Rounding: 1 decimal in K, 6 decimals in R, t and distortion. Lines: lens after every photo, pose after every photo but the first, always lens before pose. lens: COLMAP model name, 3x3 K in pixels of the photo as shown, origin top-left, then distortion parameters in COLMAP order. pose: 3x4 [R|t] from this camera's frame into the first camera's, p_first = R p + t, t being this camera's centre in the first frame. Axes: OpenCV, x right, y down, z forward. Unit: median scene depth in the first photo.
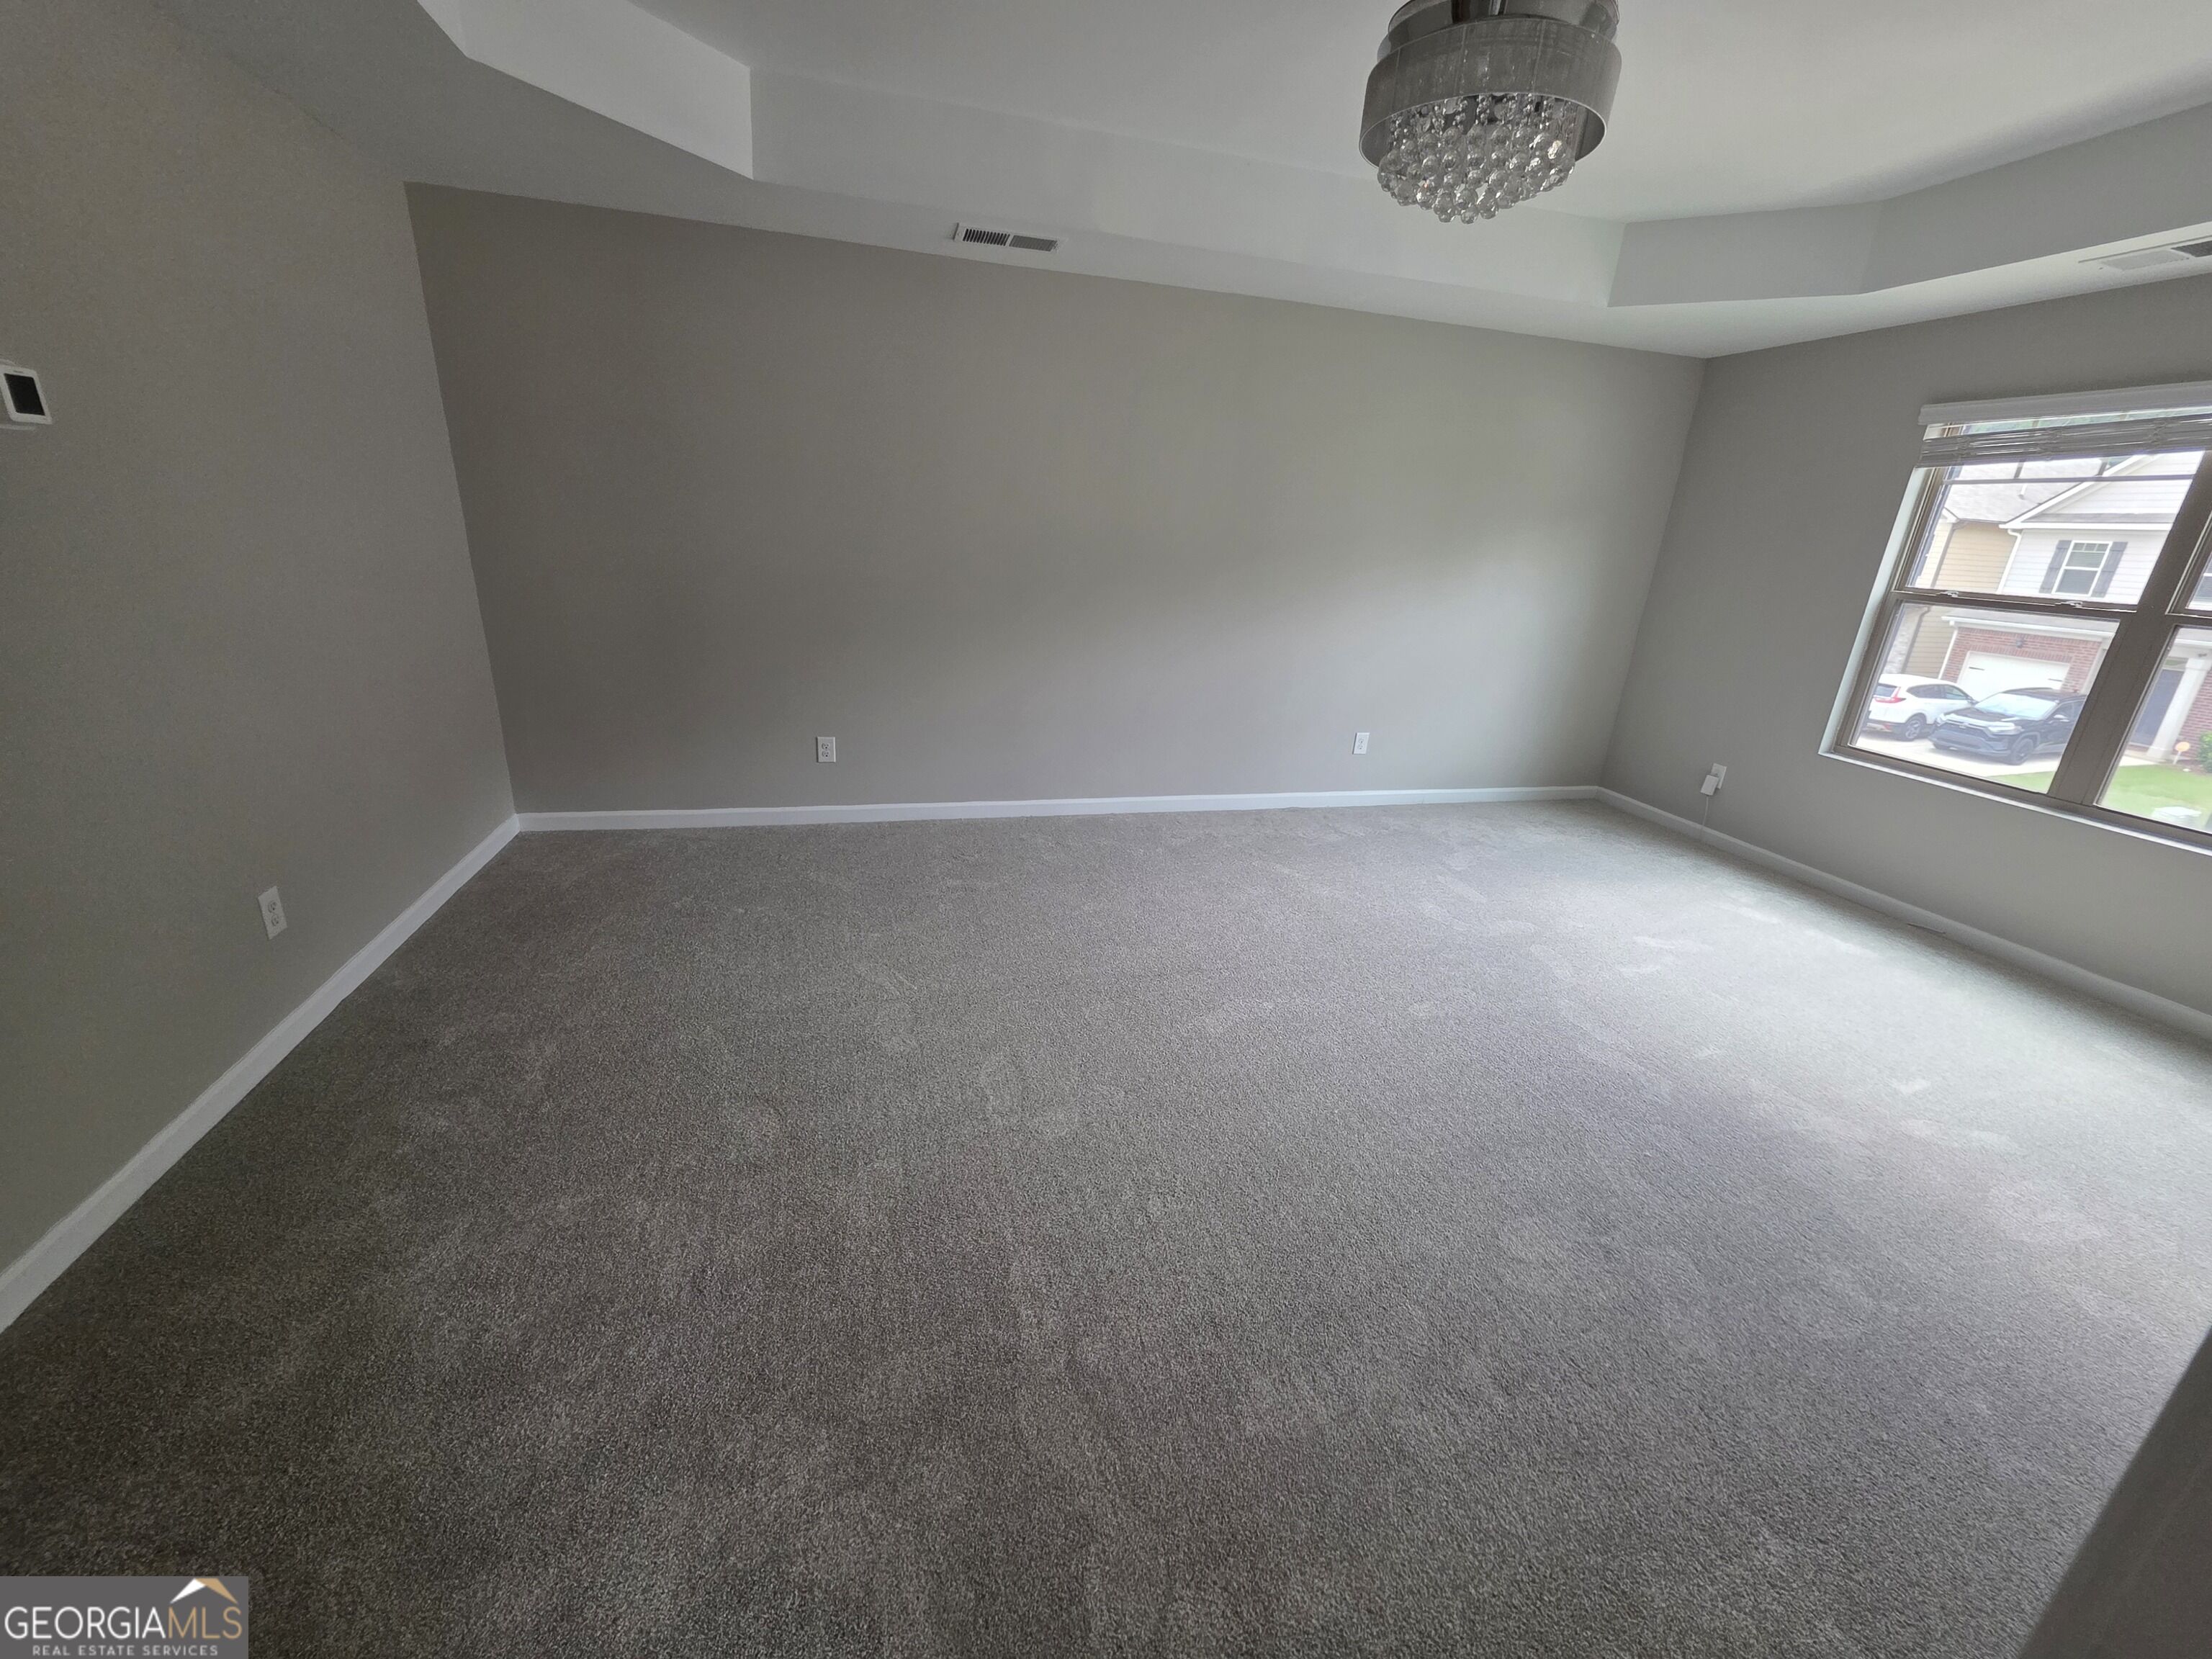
lens RADIAL K [[883.5, 0, 1098.2], [0, 883.5, 832.4], [0, 0, 1]] dist [0.001515, -0.000258]
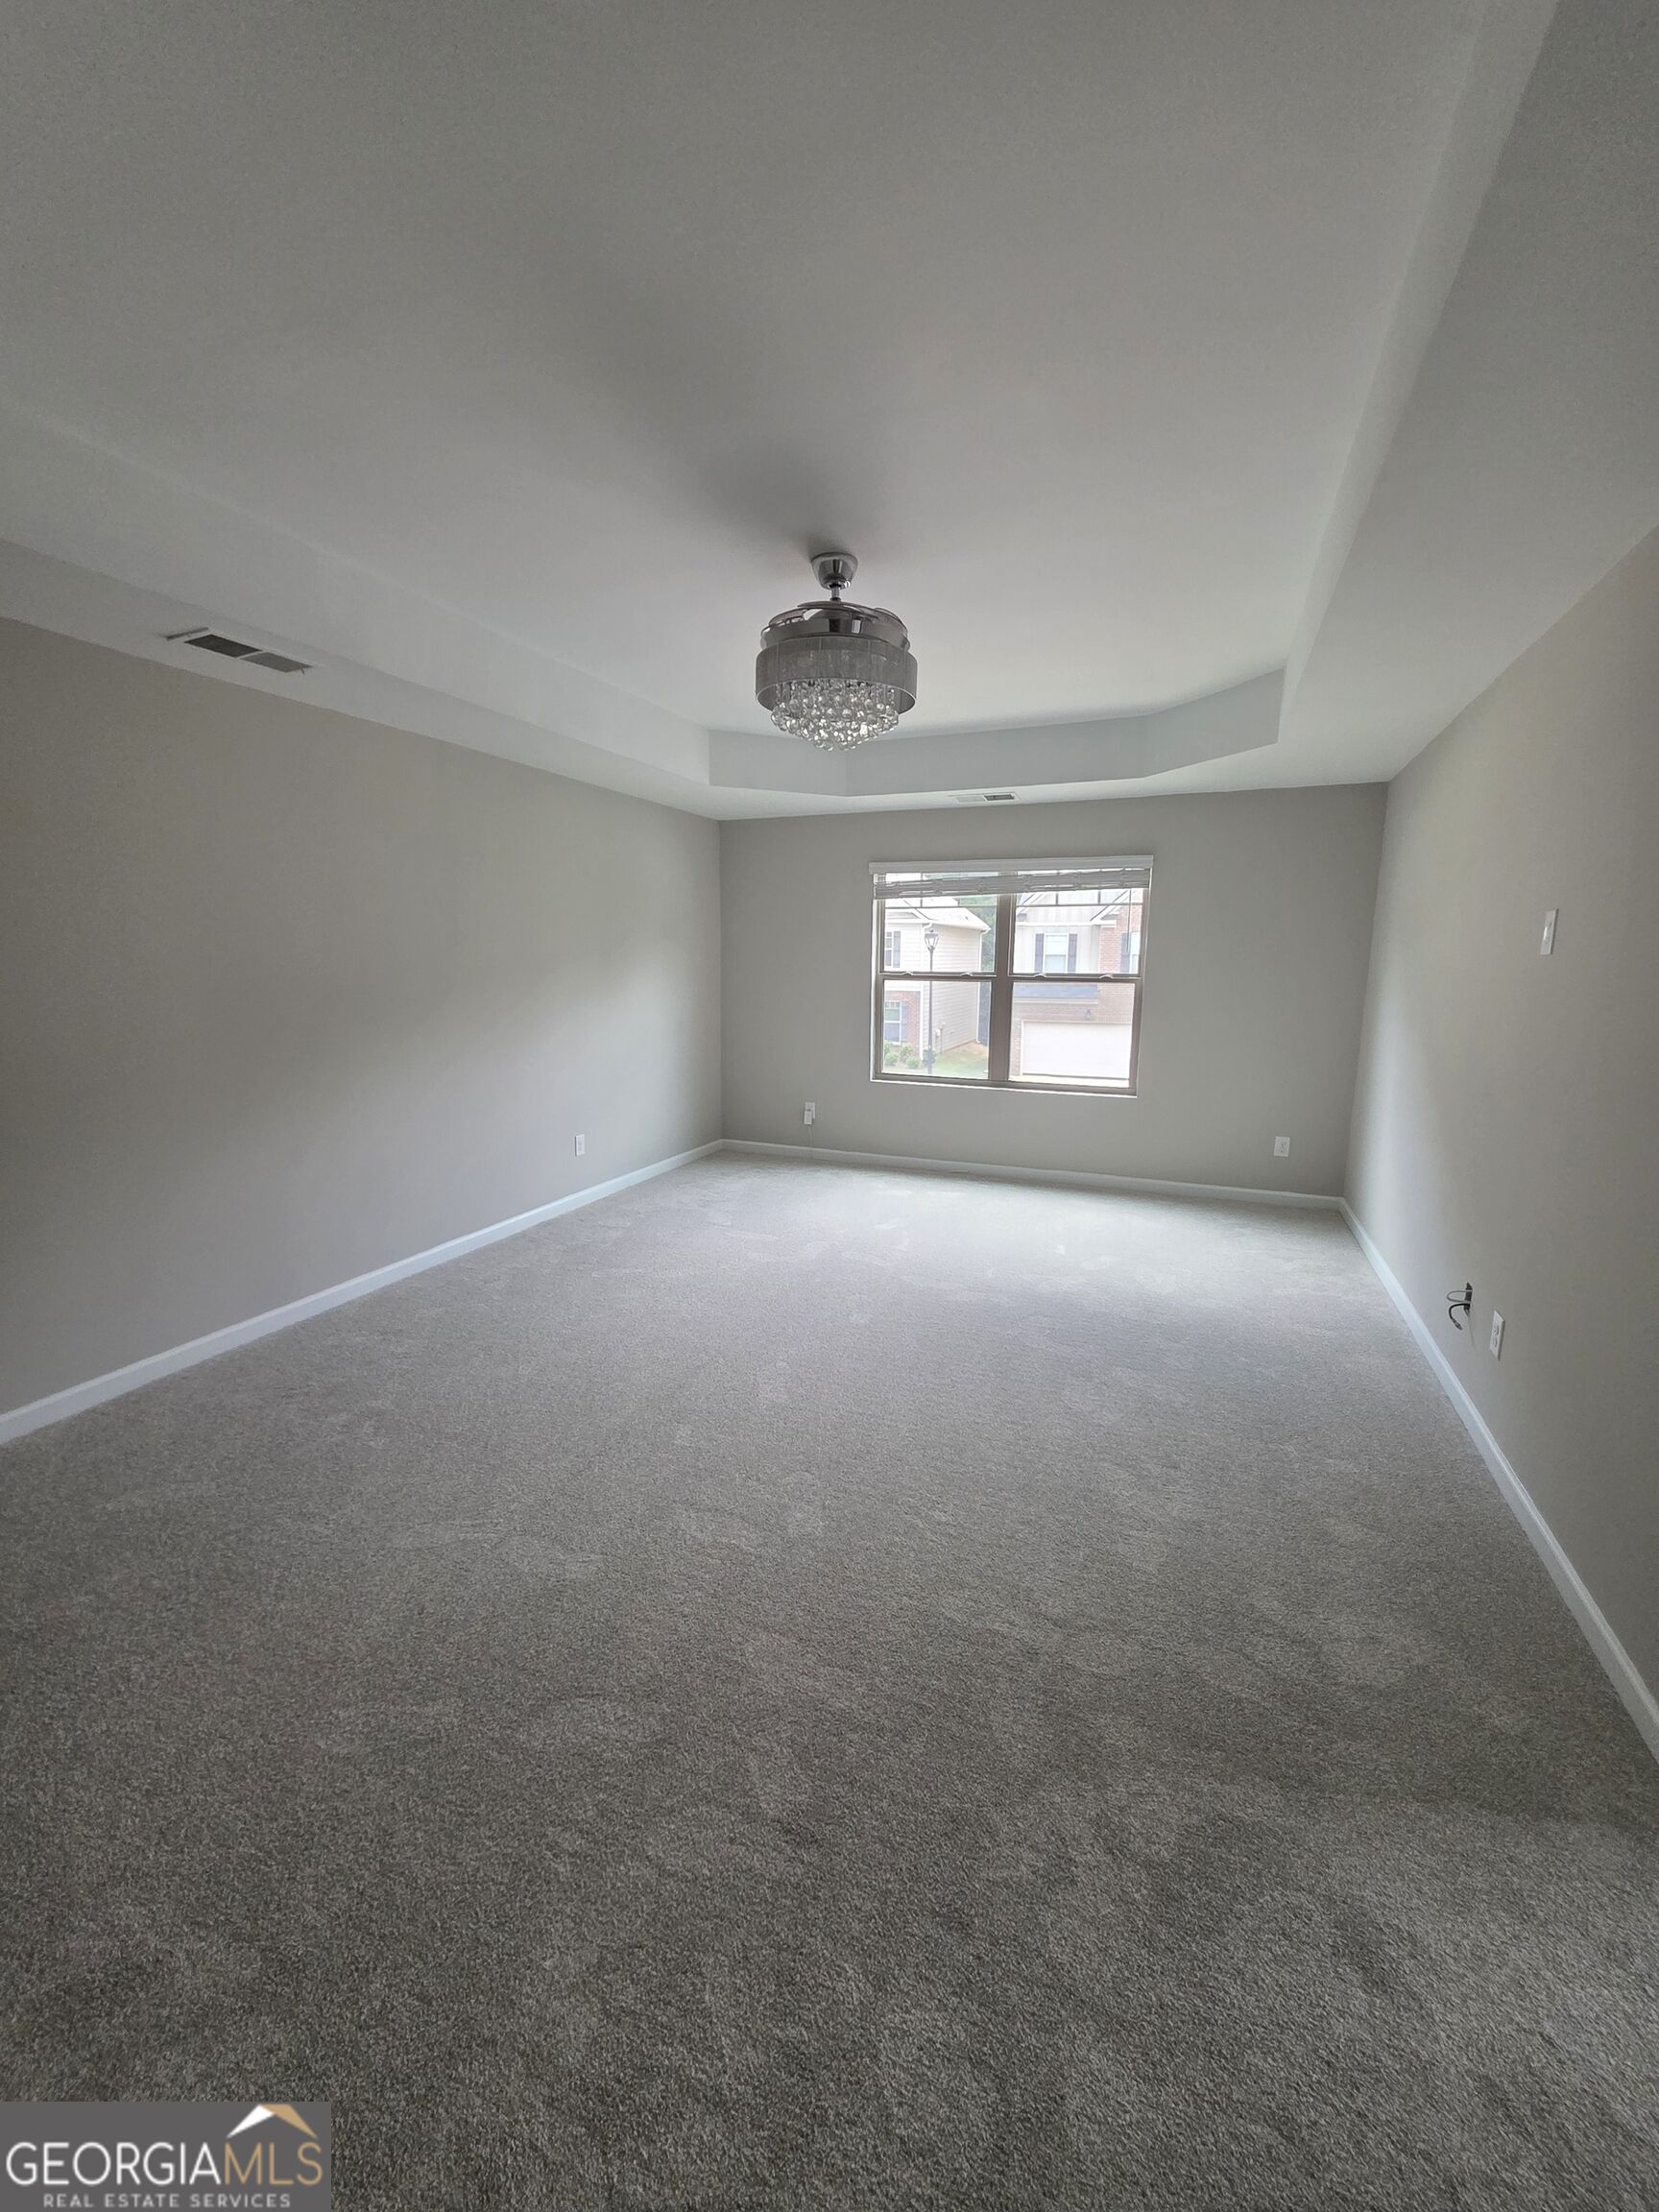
lens RADIAL K [[883.5, 0, 828.7], [0, 883.5, 1115.3], [0, 0, 1]] dist [0.001515, -0.000258]
pose [[0.607487, -0.194003, 0.770274, -0.453990], [0.291914, 0.956385, 0.010656, -0.081651], [-0.738746, 0.218380, 0.637624, 0.126841]]
